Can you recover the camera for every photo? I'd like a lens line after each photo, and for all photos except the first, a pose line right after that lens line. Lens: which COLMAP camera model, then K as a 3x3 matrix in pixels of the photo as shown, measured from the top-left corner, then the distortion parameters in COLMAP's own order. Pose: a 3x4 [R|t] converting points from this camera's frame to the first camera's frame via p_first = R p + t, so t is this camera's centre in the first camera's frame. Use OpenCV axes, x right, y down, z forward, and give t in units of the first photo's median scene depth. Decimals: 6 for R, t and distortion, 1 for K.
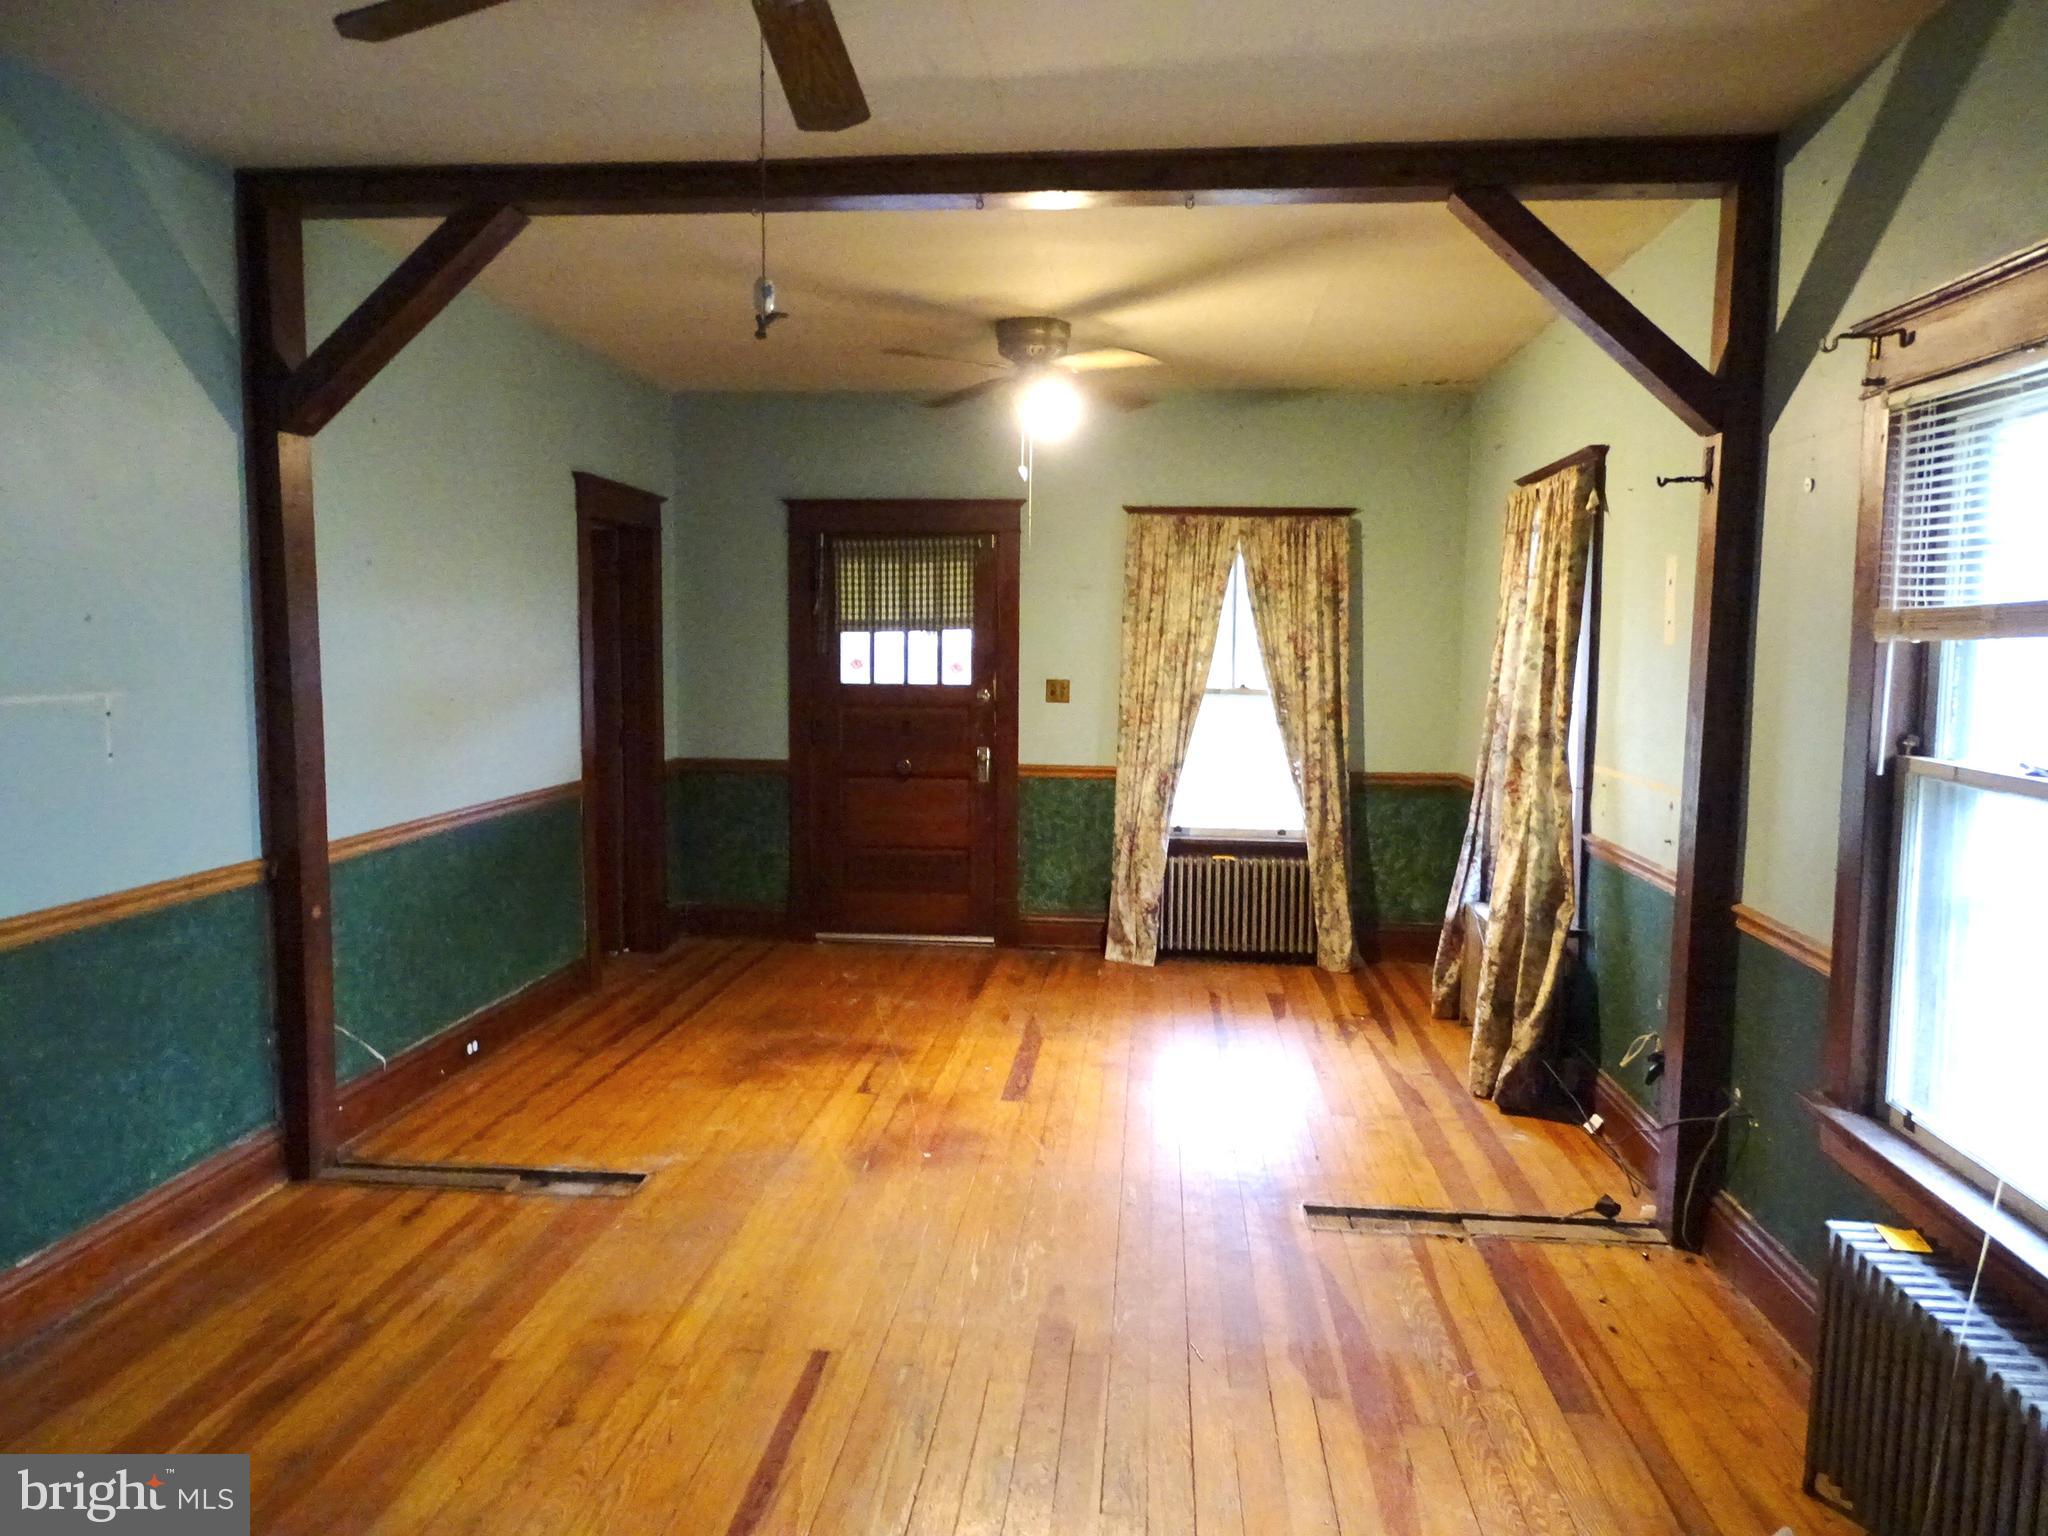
lens RADIAL K [[1447.2, 0, 1024.3], [0, 1447.2, 772.4], [0, 0, 1]] dist [-0.000856, -0.001978]
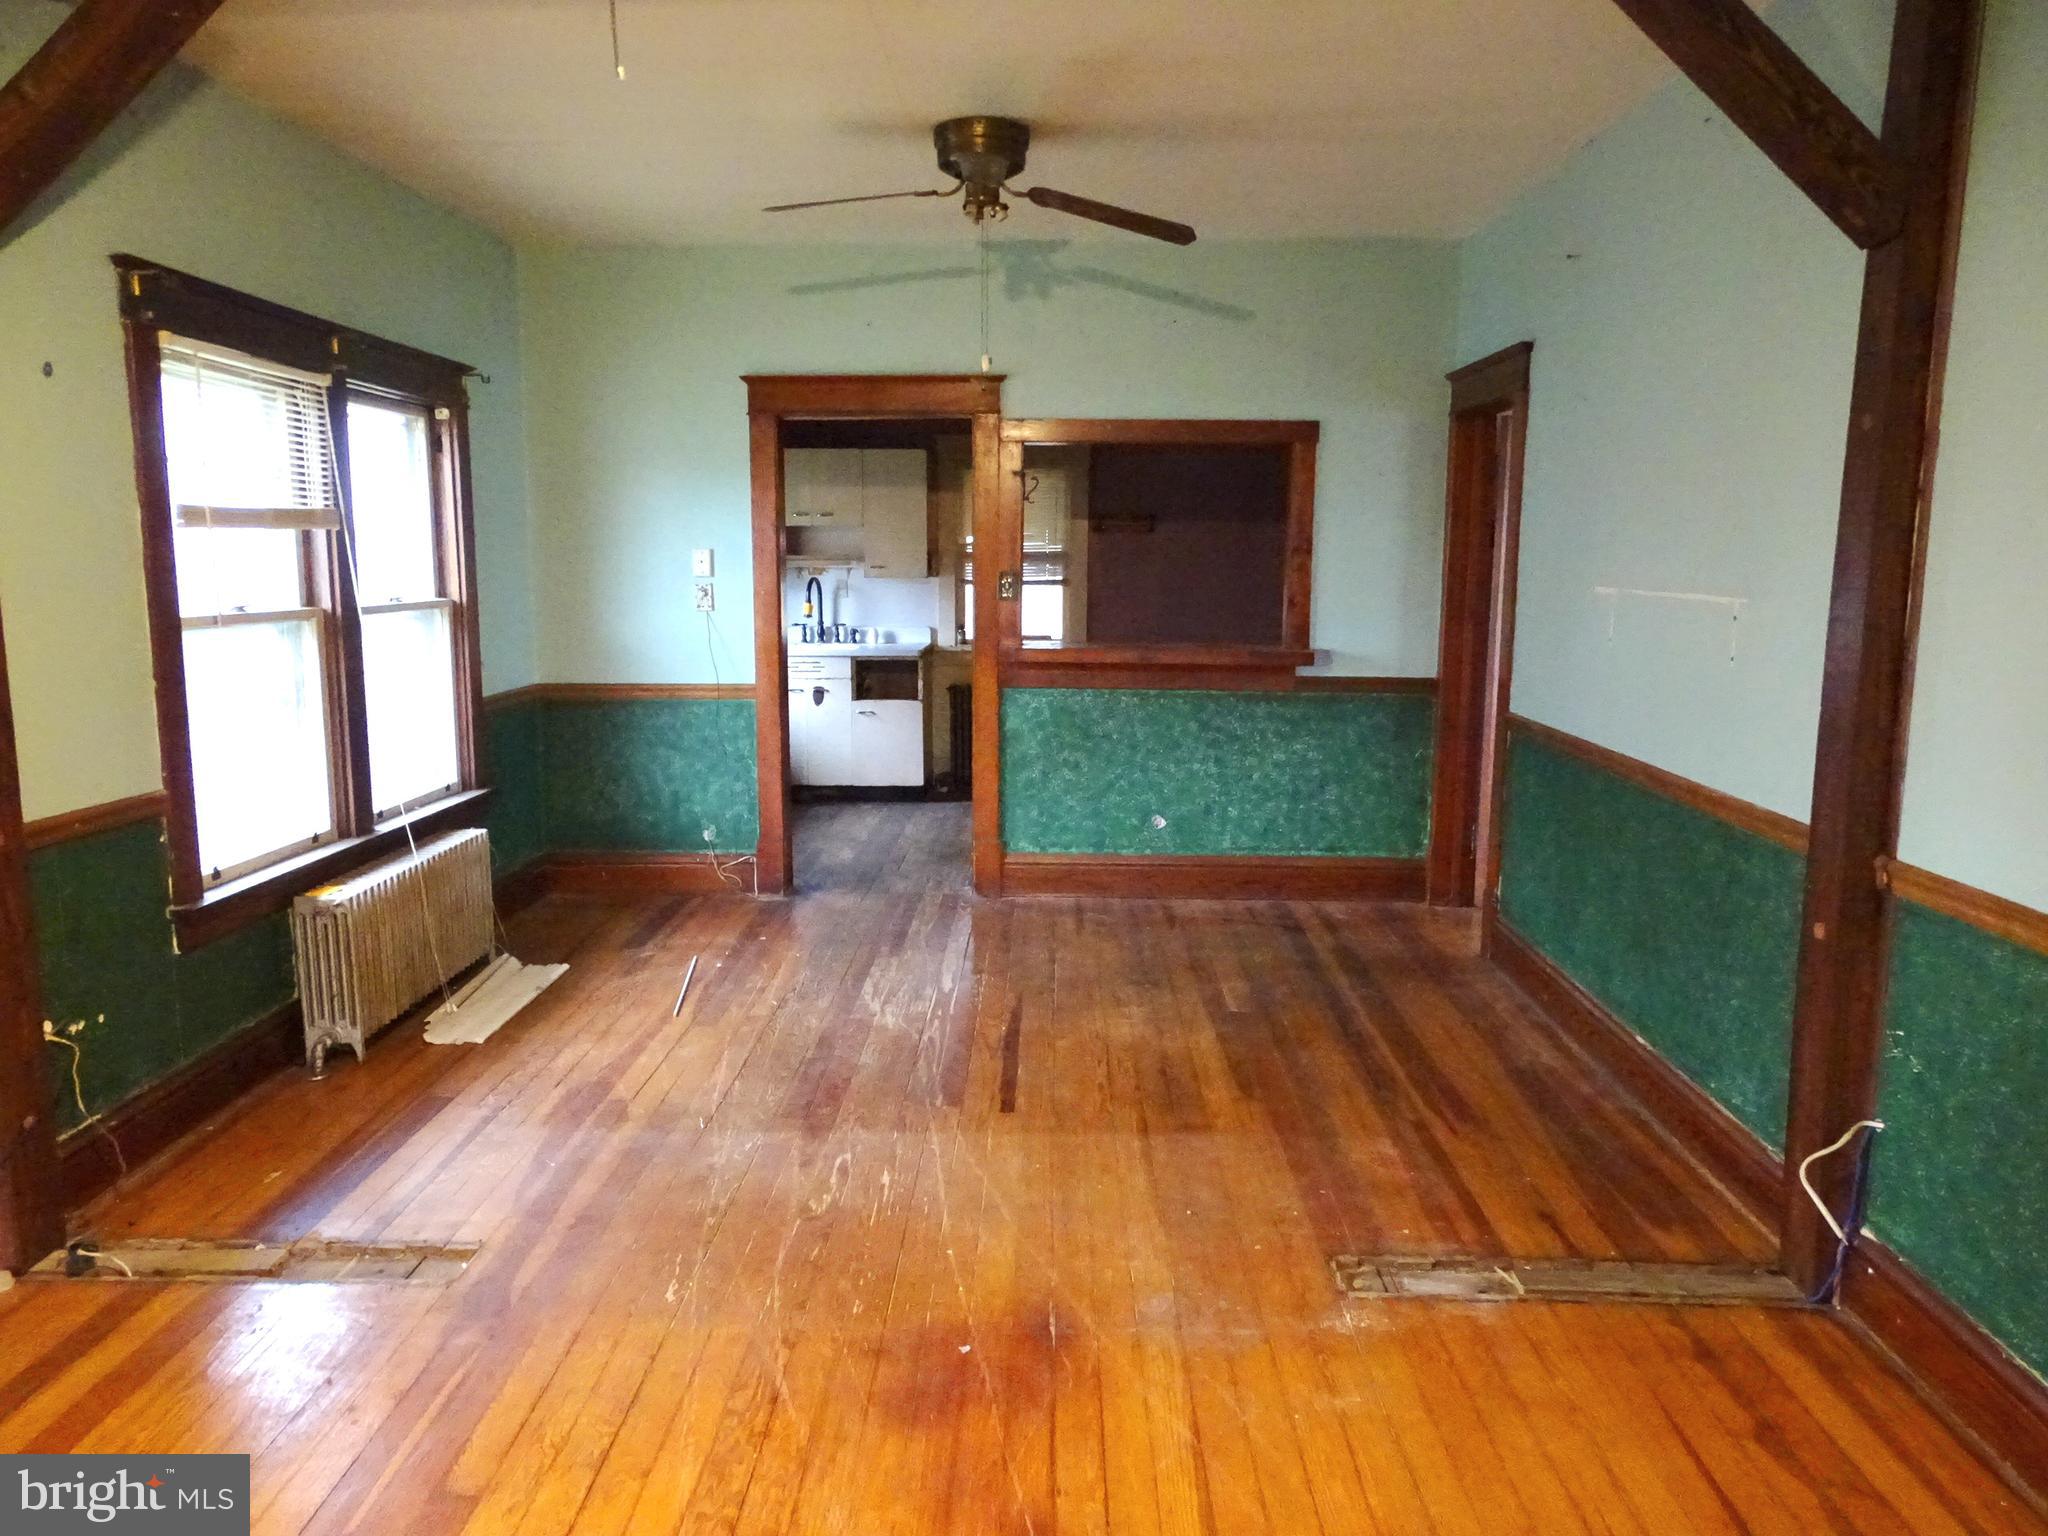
lens RADIAL K [[1447.2, 0, 1018.8], [0, 1447.2, 774.3], [0, 0, 1]] dist [-0.000856, -0.001978]
pose [[-0.997786, 0.000243, -0.066510, -0.060179], [-0.016202, 0.968980, 0.246609, -0.170464], [0.064507, 0.247140, -0.966830, 1.922672]]
